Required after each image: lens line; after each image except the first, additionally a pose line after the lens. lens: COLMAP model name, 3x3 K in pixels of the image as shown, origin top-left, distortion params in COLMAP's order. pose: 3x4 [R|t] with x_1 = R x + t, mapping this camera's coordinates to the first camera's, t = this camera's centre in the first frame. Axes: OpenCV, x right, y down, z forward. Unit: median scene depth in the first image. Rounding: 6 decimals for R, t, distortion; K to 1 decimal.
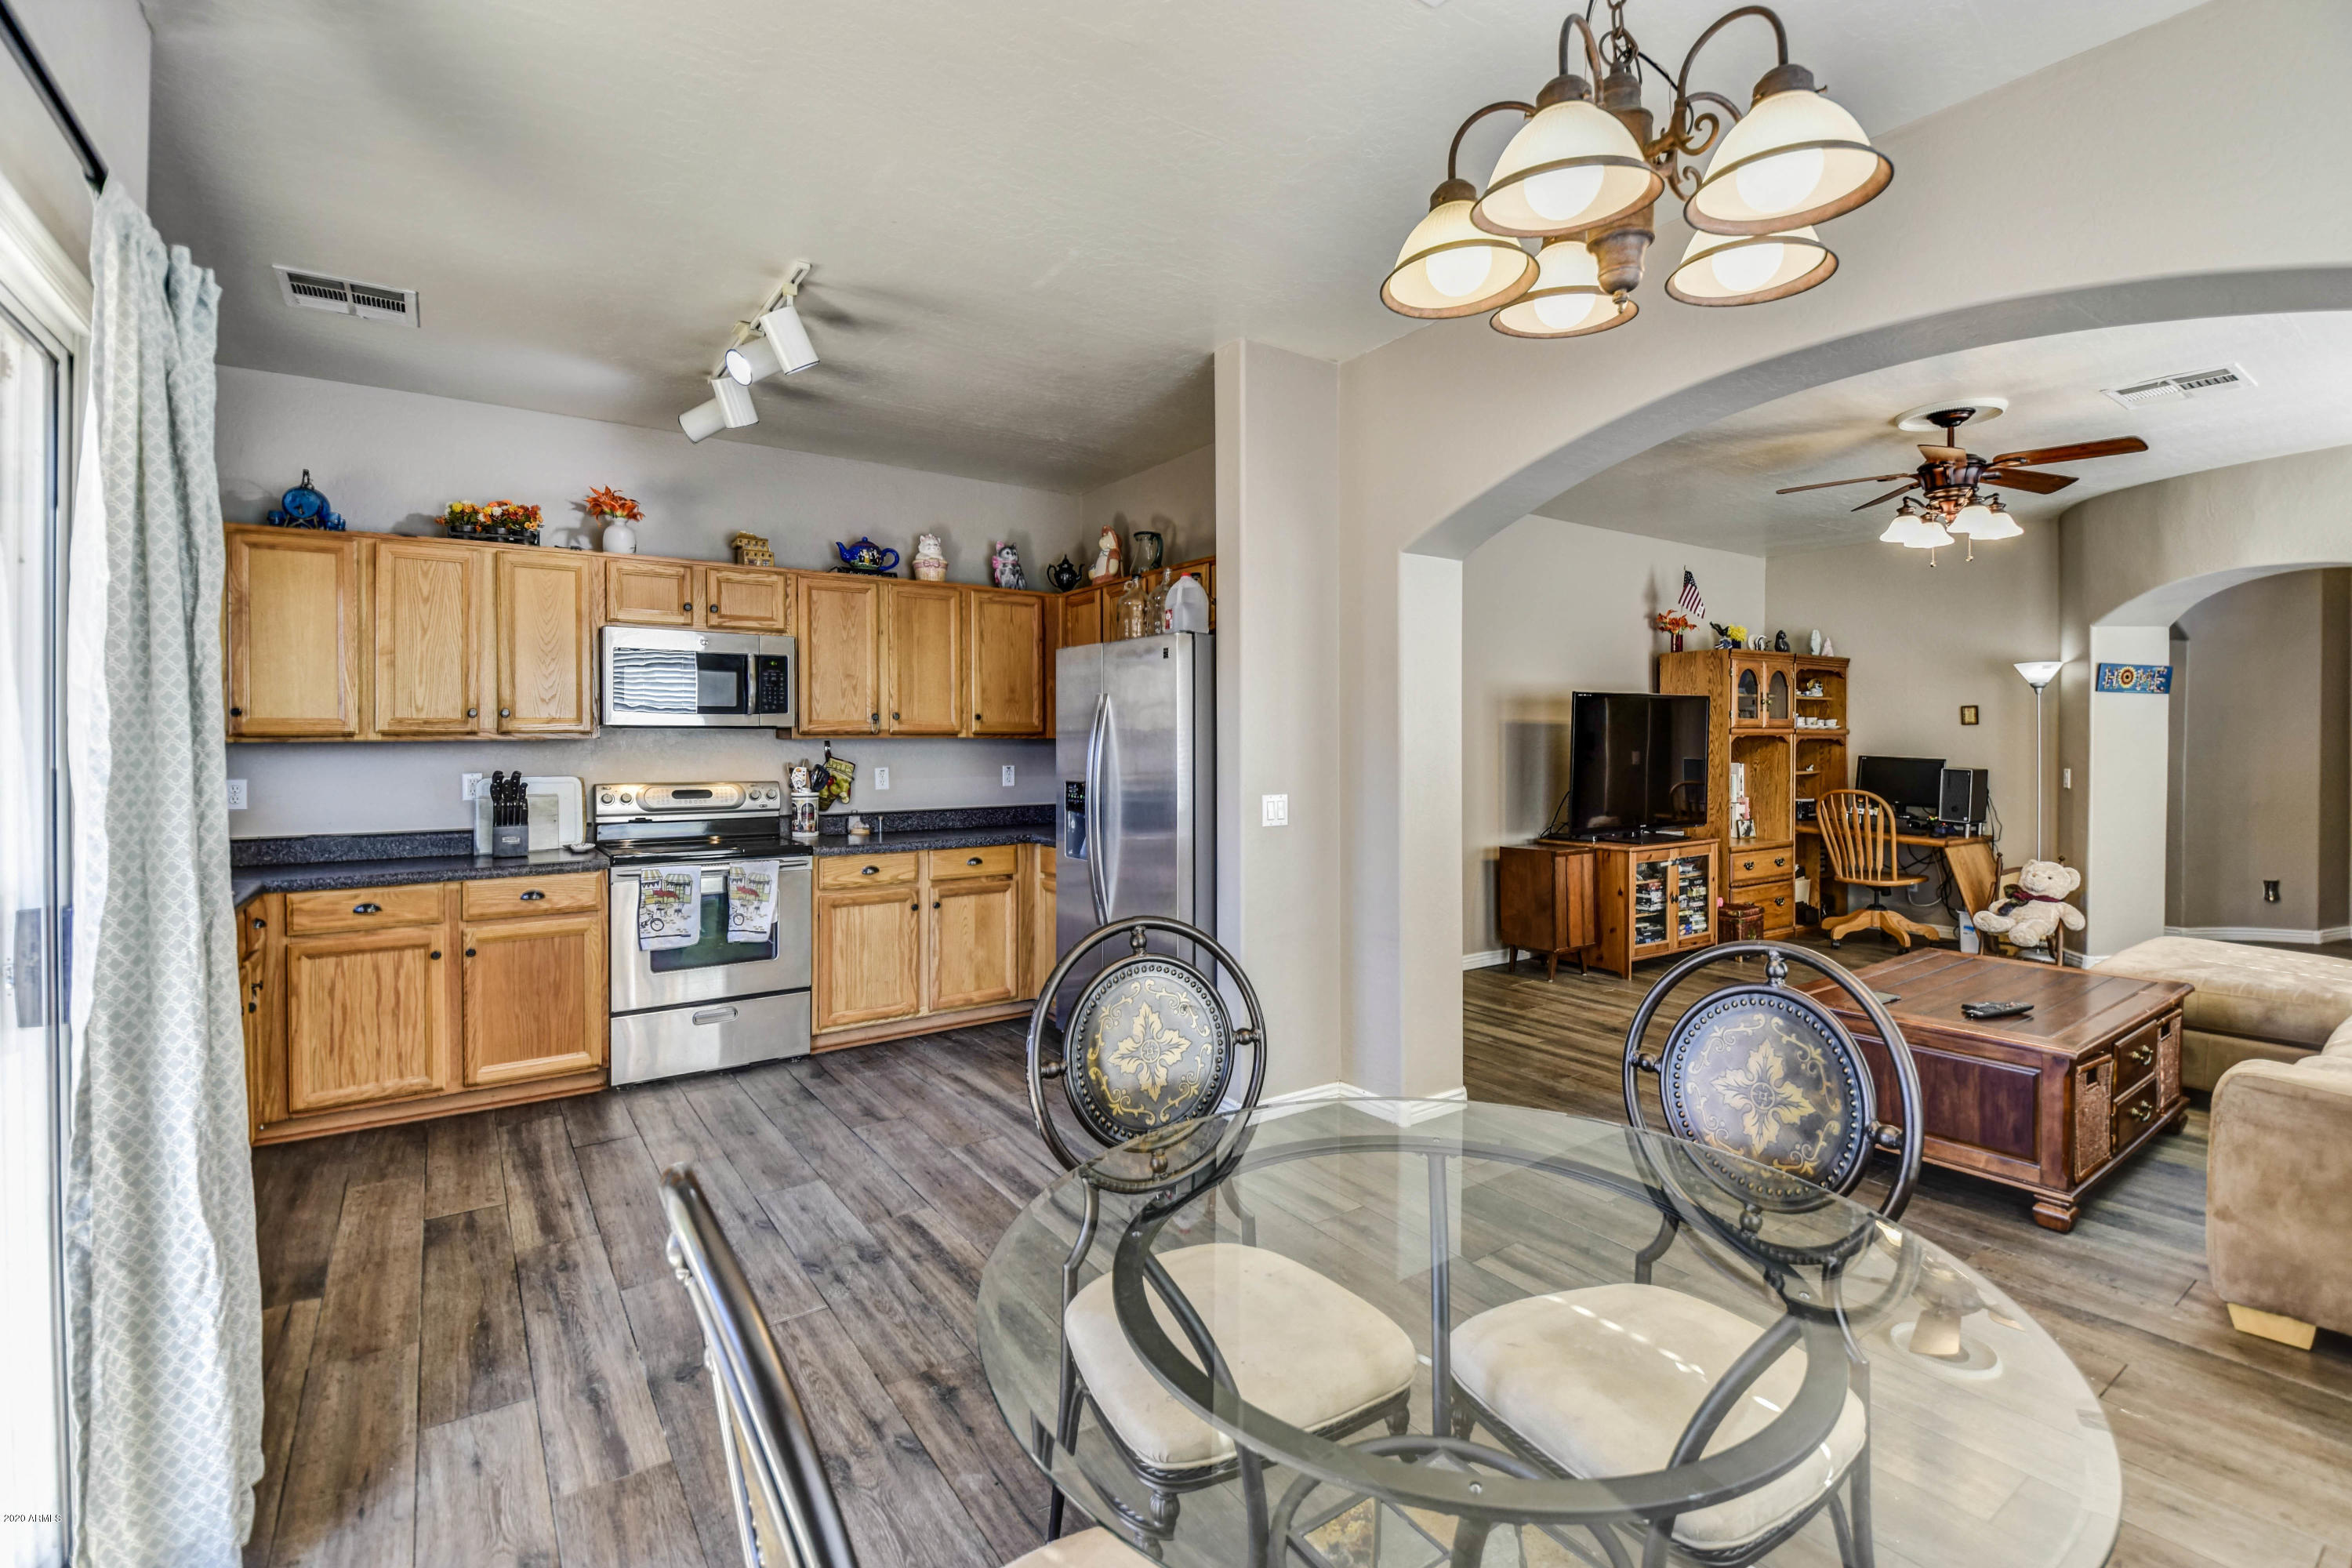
lens RADIAL K [[1067.9, 0, 1177.7], [0, 1067.9, 743.1], [0, 0, 1]] dist [-0.001949, -0.000489]
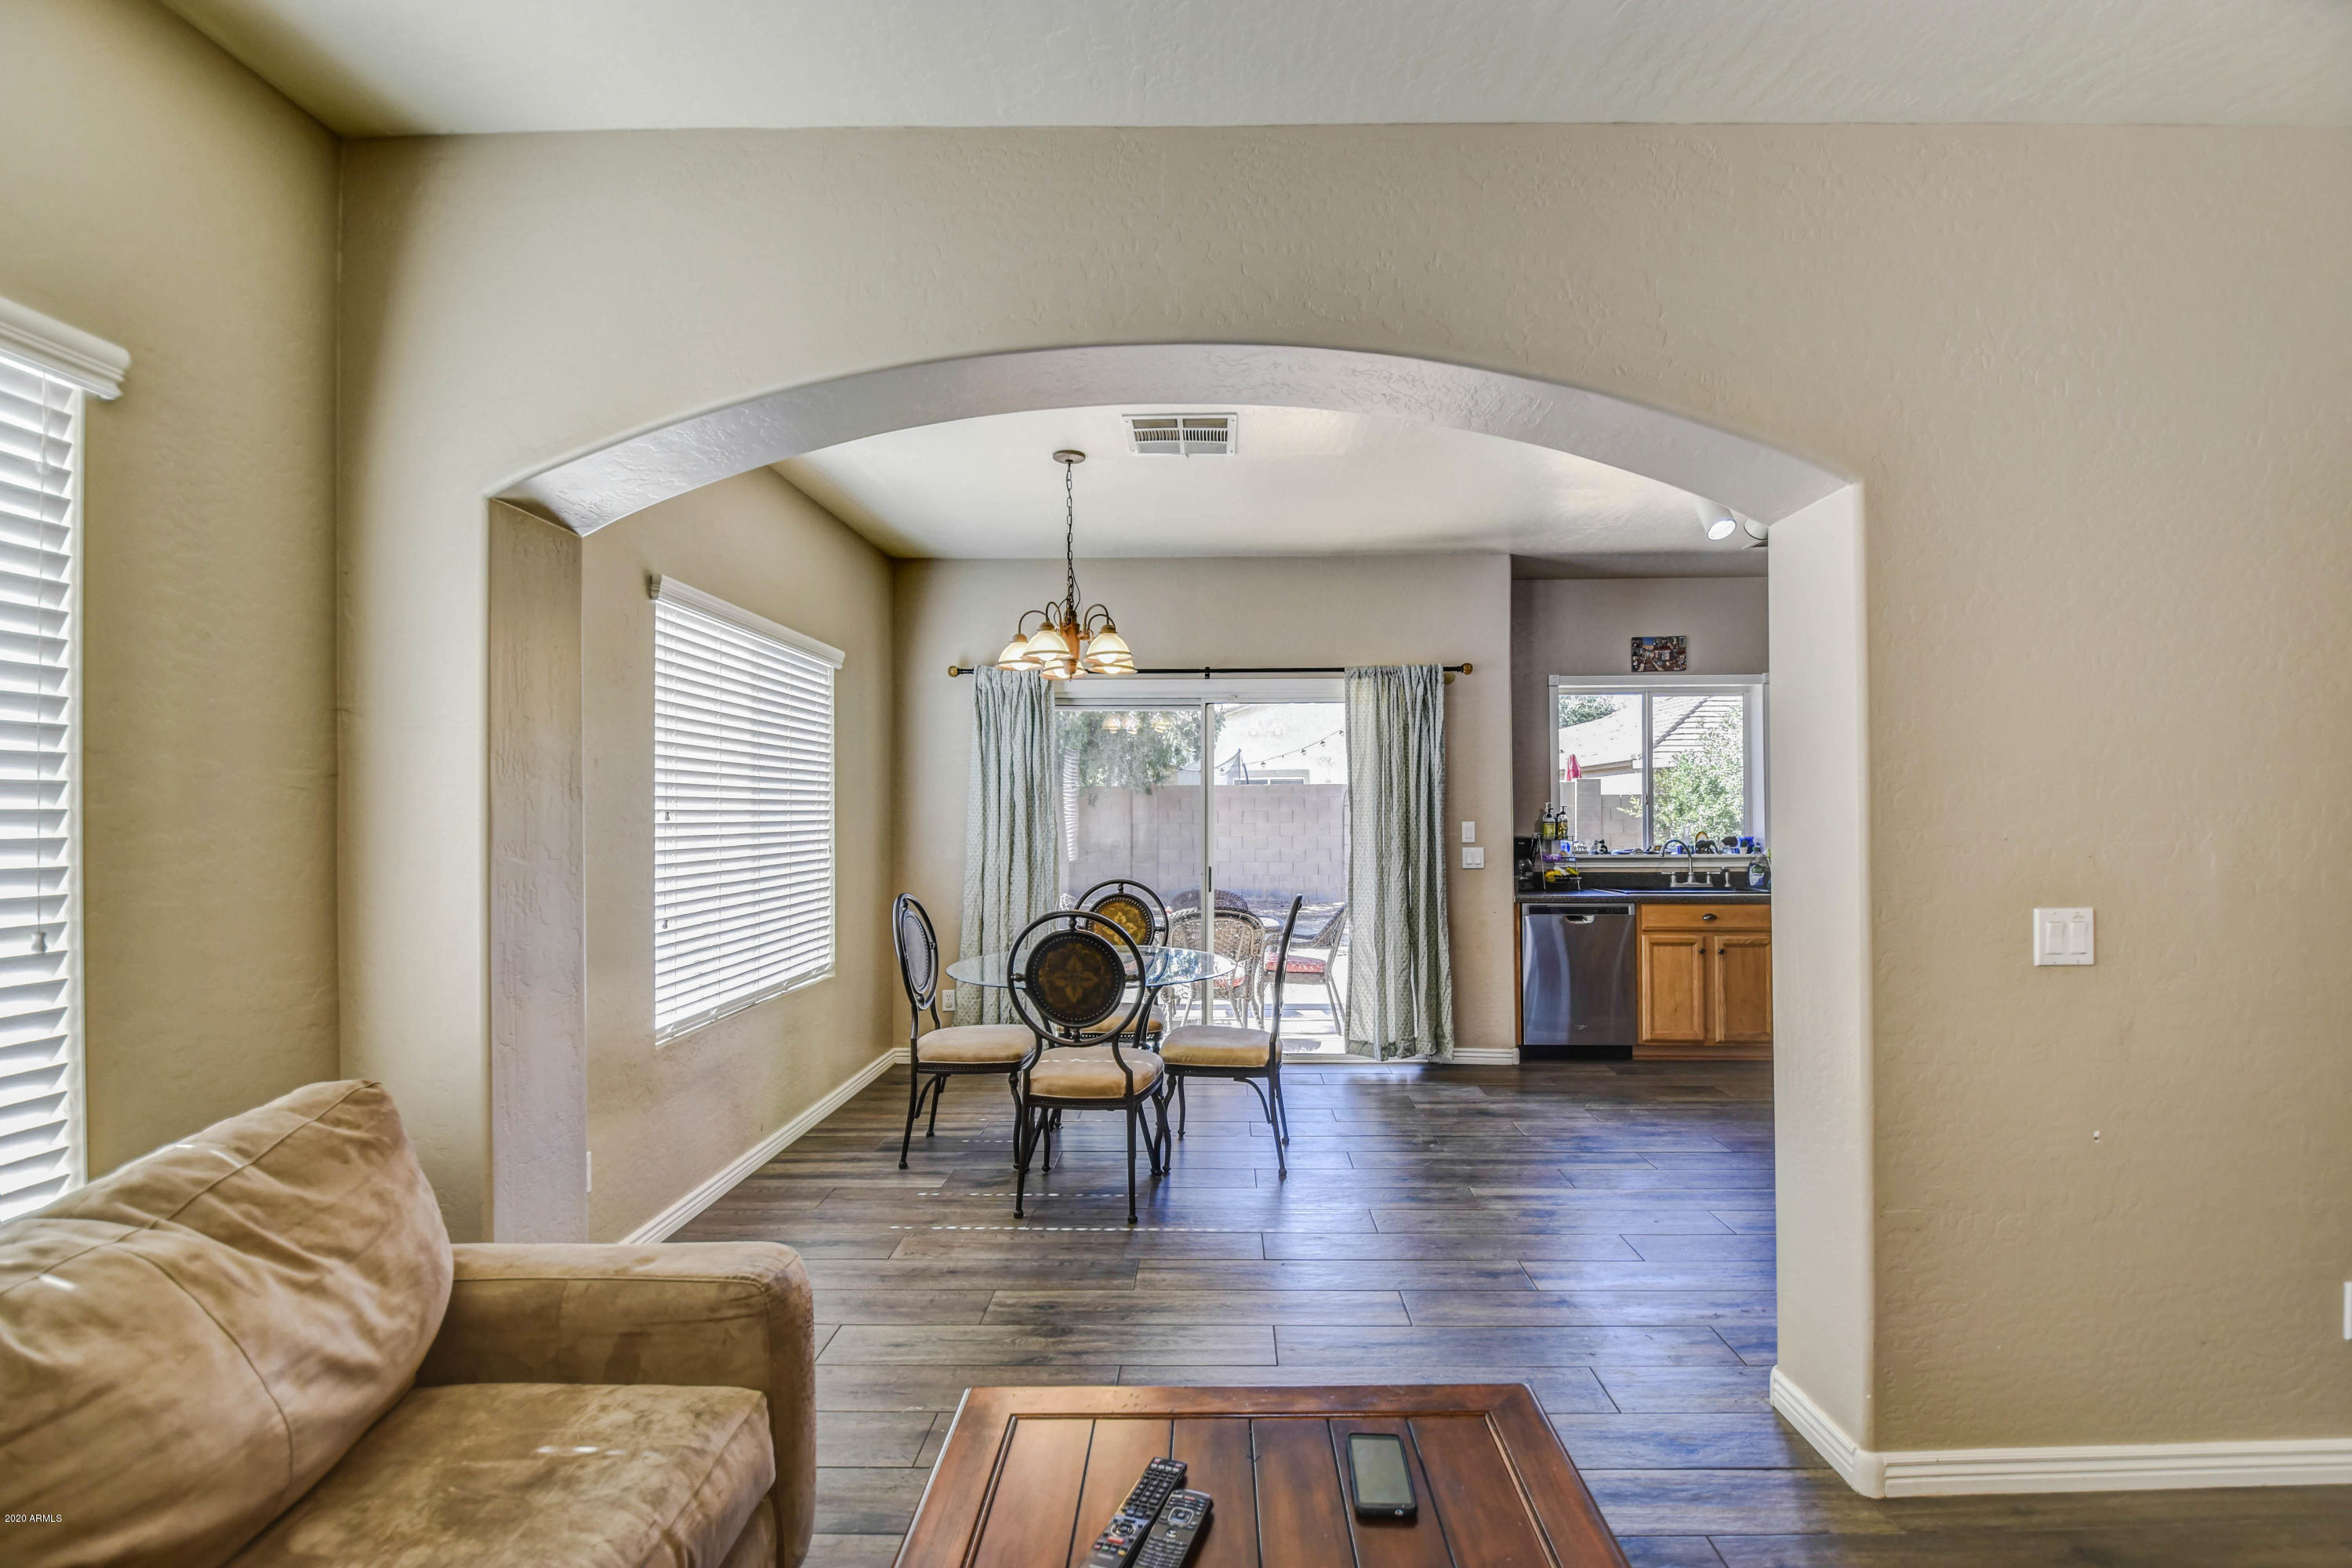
lens RADIAL K [[1043.1, 0, 1257.1], [0, 1043.1, 803.7], [0, 0, 1]] dist [0.002287, 0.000072]
pose [[-0.552972, -0.001003, -0.833199, 0.751261], [0.004670, 0.999980, -0.004304, -0.006451], [0.833187, -0.006271, -0.552956, 0.886253]]
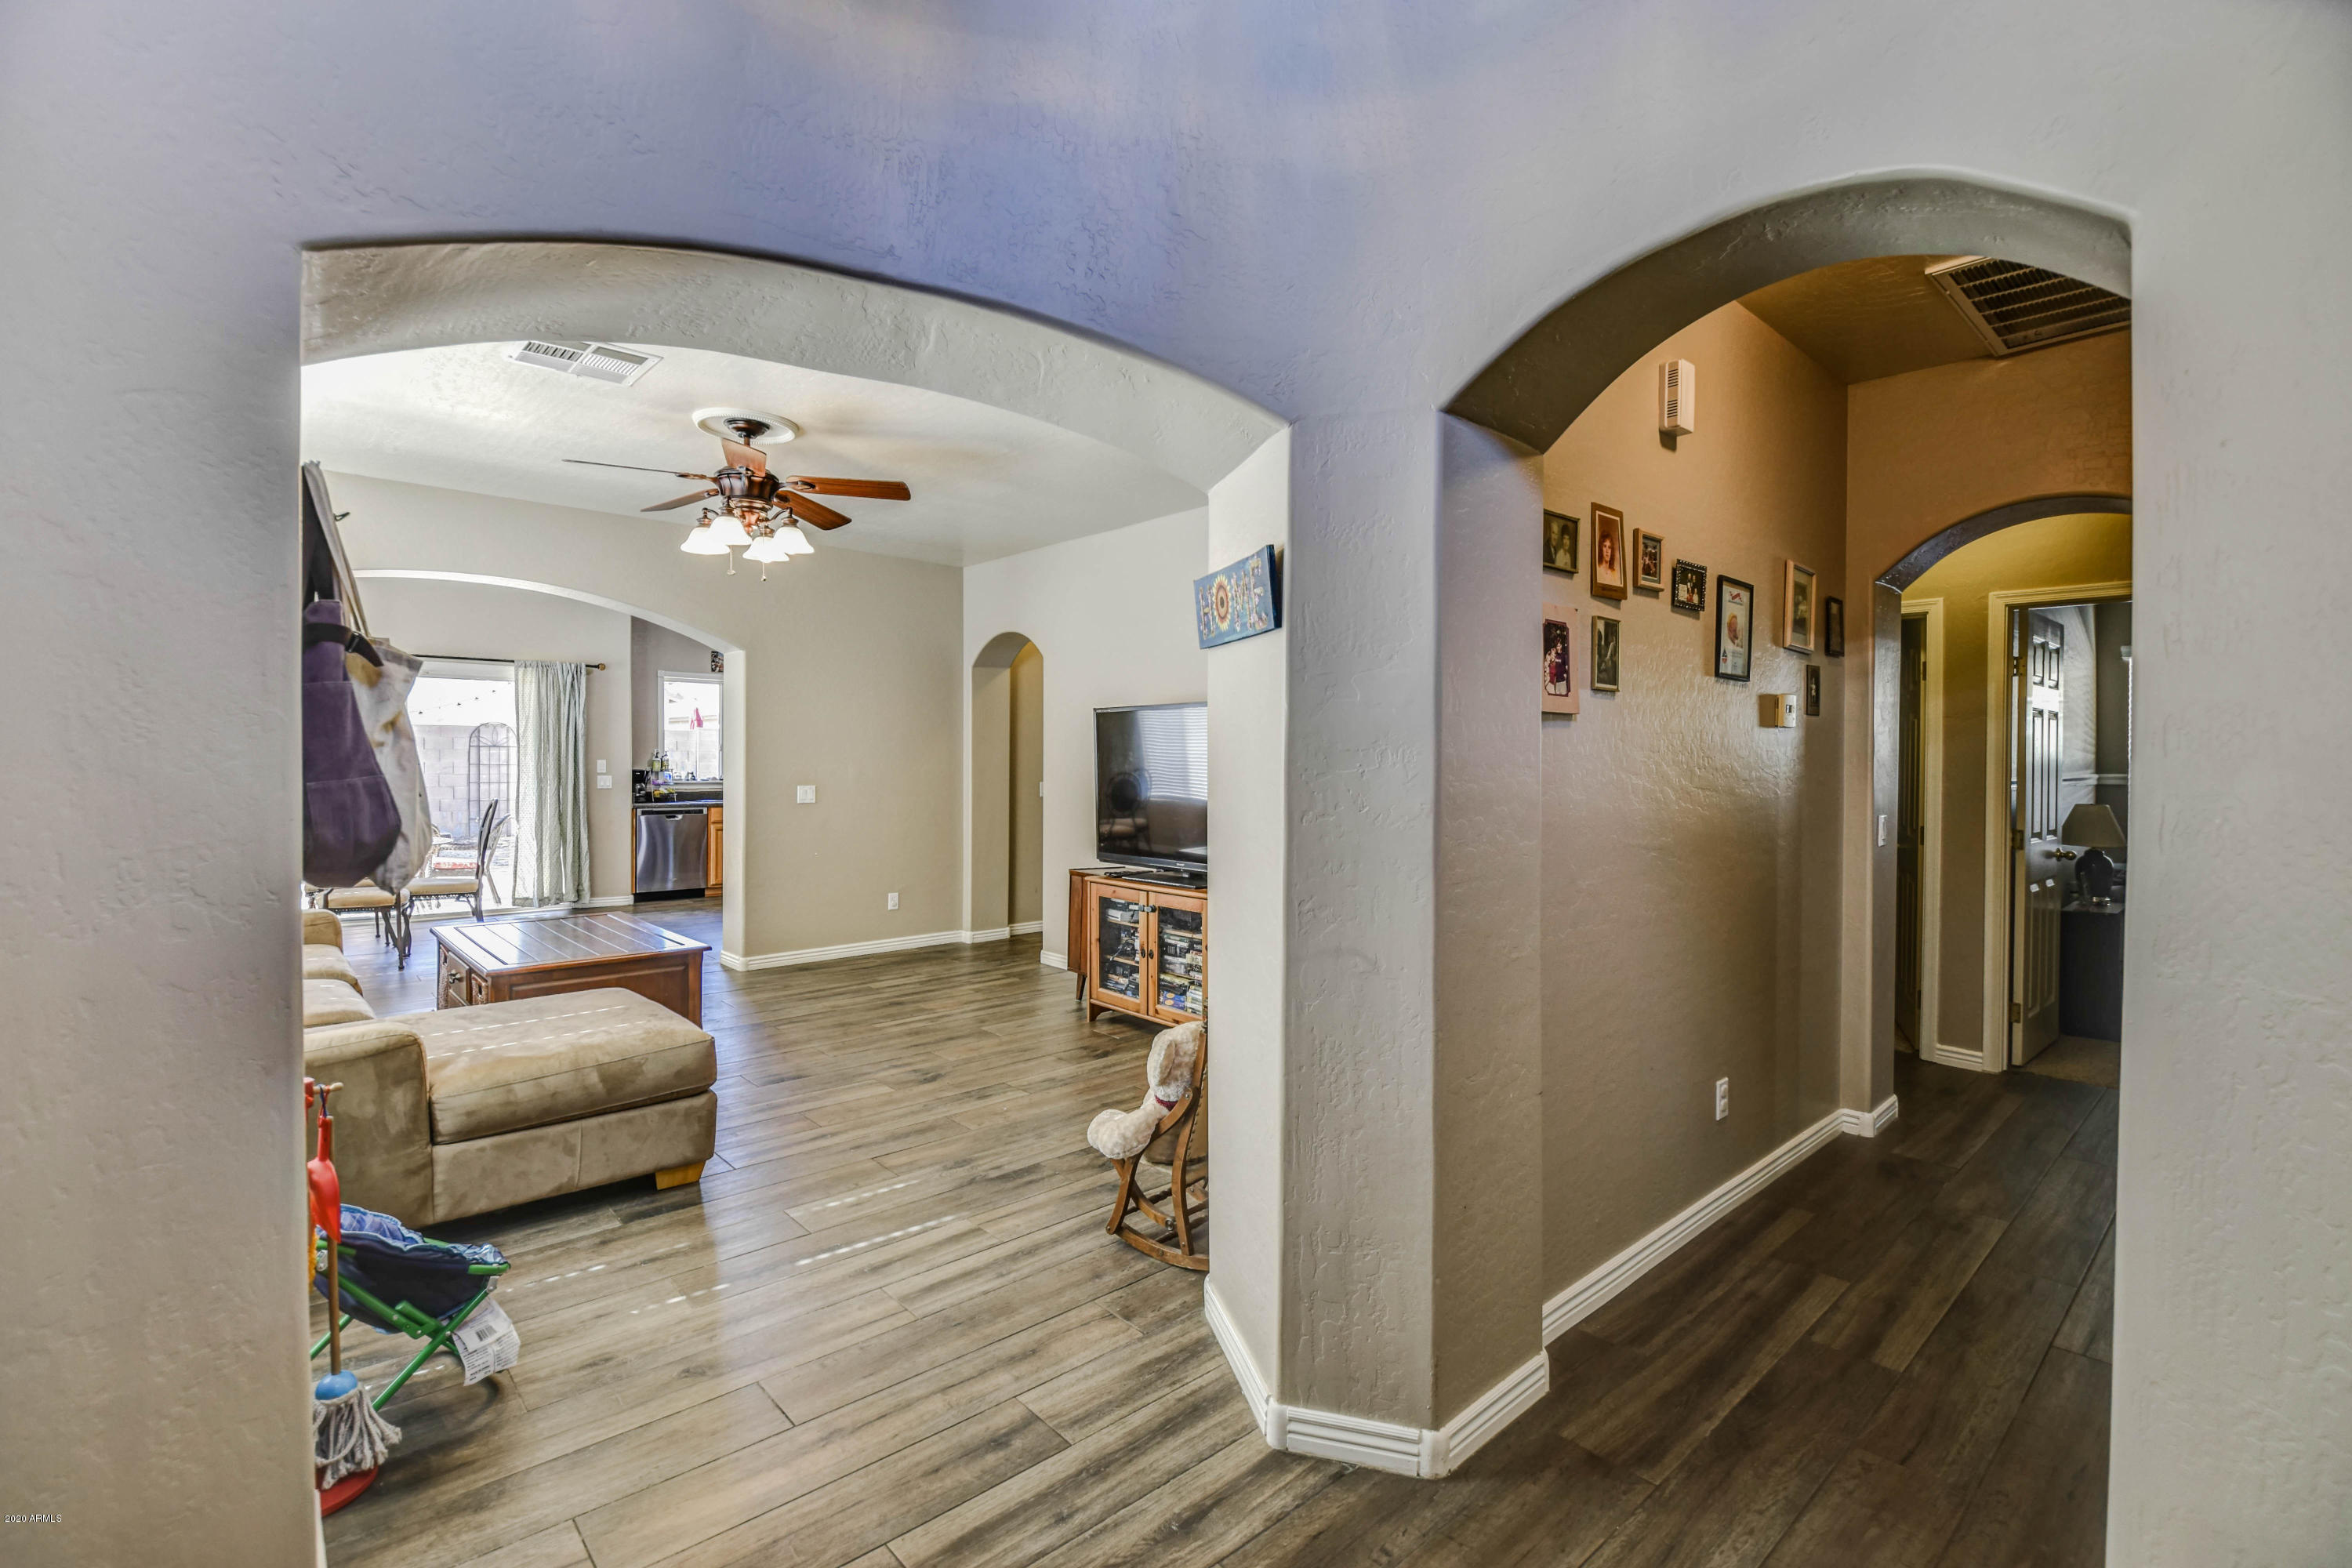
lens RADIAL K [[1065.8, 0, 1178.1], [0, 1065.8, 767.0], [0, 0, 1]] dist [-0.000649, -0.026746]
pose [[0.112512, 0.011610, -0.993583, 1.740424], [-0.011048, 0.999885, 0.010432, -0.009189], [0.993589, 0.009804, 0.112628, 1.284550]]
